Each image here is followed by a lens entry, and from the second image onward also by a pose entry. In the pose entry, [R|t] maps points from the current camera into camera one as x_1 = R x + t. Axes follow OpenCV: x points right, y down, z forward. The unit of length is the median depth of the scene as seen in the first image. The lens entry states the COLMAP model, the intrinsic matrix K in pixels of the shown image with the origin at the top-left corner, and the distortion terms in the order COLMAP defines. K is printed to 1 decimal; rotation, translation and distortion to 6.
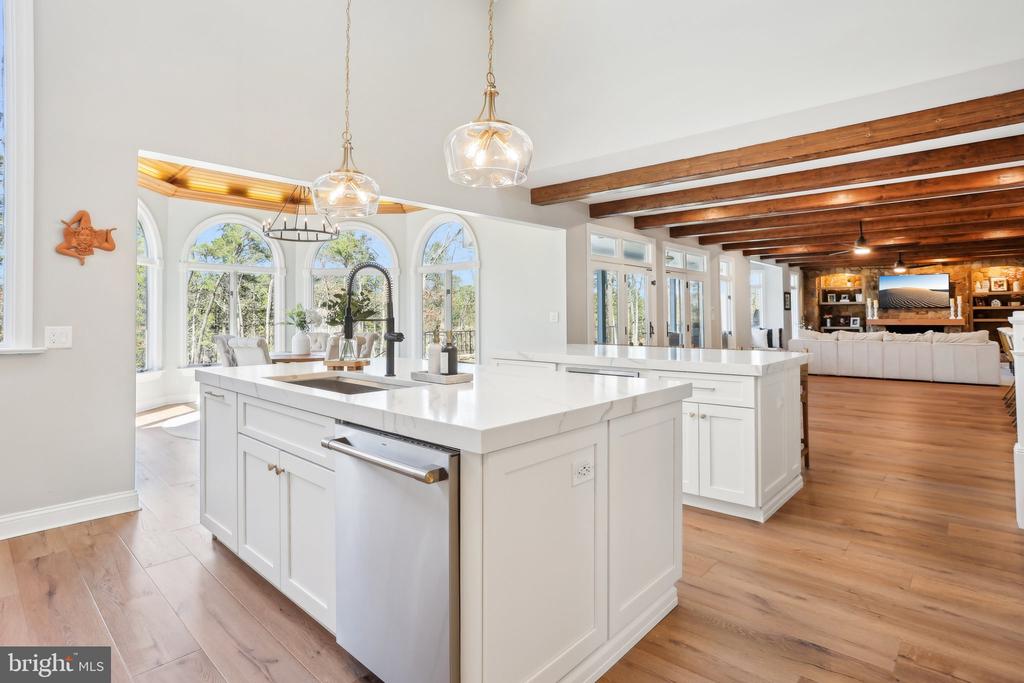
lens RADIAL K [[512.8, 0, 503.8], [0, 512.8, 308.1], [0, 0, 1]] dist [-0.031760, 0.006181]
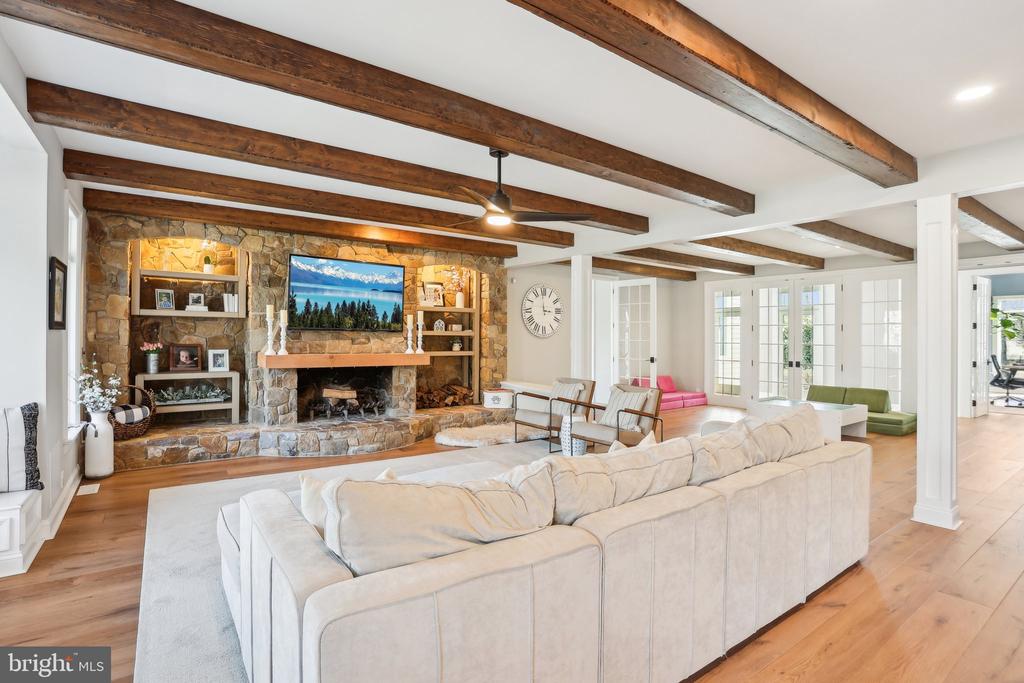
lens RADIAL K [[512.8, 0, 479.0], [0, 512.8, 335.0], [0, 0, 1]] dist [-0.031760, 0.006181]
pose [[0.247957, 0.008071, 0.968737, 0.370467], [-0.031718, 0.999497, -0.000209, -0.000063], [-0.968252, -0.030675, 0.248088, 0.746517]]
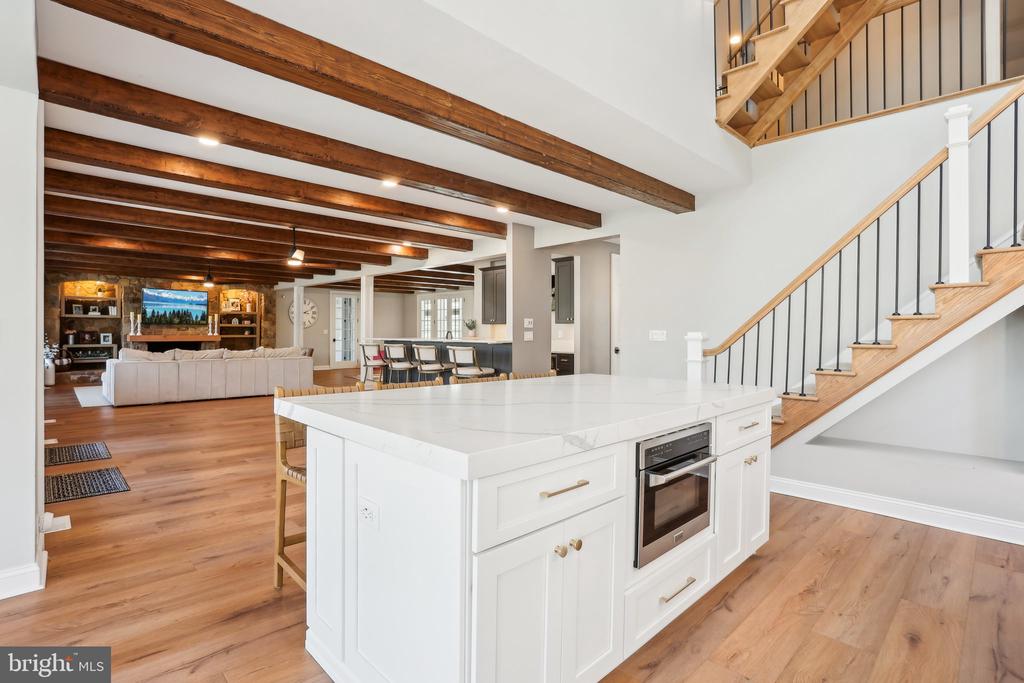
lens RADIAL K [[500.8, 0, 483.0], [0, 500.8, 327.2], [0, 0, 1]] dist [-0.016915, 0.002292]
pose [[0.088475, 0.016183, 0.995947, -0.097979], [-0.020934, 0.999677, -0.014384, 0.007444], [-0.995858, -0.019577, 0.088785, 0.309972]]
